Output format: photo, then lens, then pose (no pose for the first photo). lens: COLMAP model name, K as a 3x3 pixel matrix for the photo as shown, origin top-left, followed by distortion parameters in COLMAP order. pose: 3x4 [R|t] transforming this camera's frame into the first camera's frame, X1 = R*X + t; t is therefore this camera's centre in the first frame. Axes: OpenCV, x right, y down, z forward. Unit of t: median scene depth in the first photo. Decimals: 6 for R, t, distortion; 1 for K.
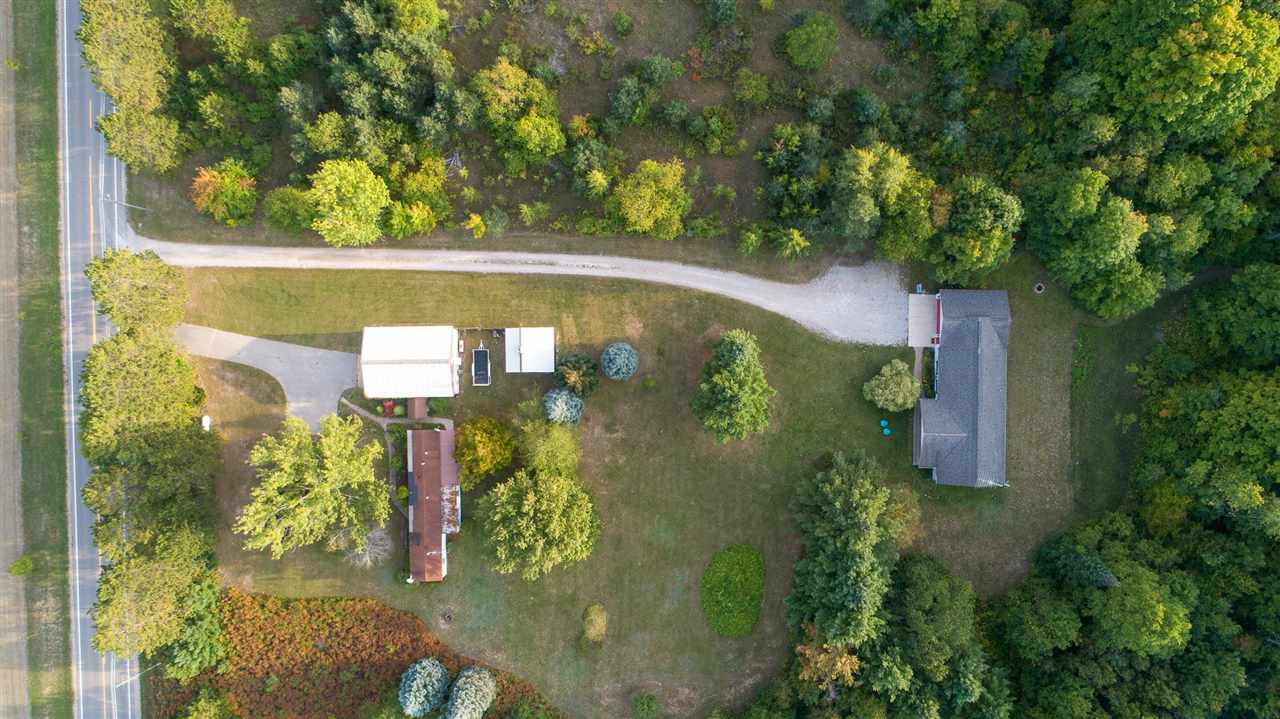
lens RADIAL K [[900.8, 0, 657.4], [0, 900.8, 355.8], [0, 0, 1]] dist [0.004372, 0.000192]
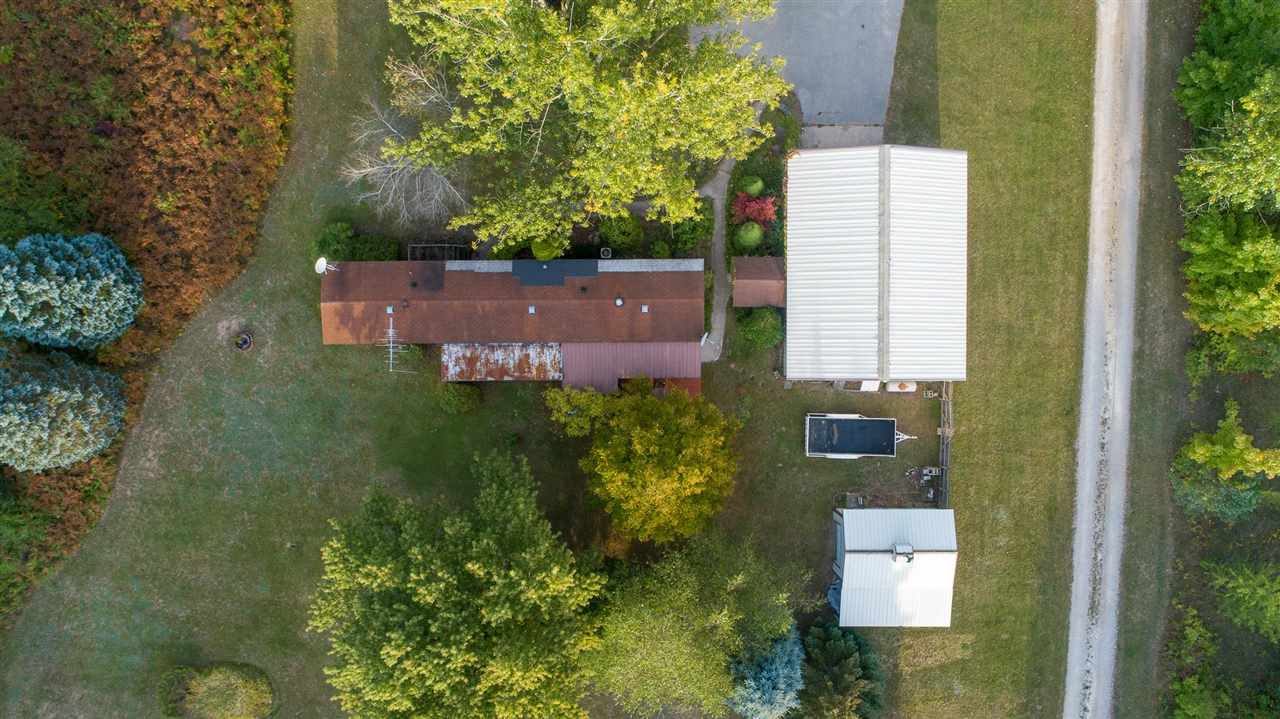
lens RADIAL K [[876.9, 0, 640.0], [0, 876.9, 359.5], [0, 0, 1]] dist [-0.013816, -0.001048]
pose [[-0.018753, 0.998798, 0.045279, -0.248505], [-0.999598, -0.019694, 0.020420, 0.100891], [0.021287, -0.044878, 0.998766, 0.610479]]
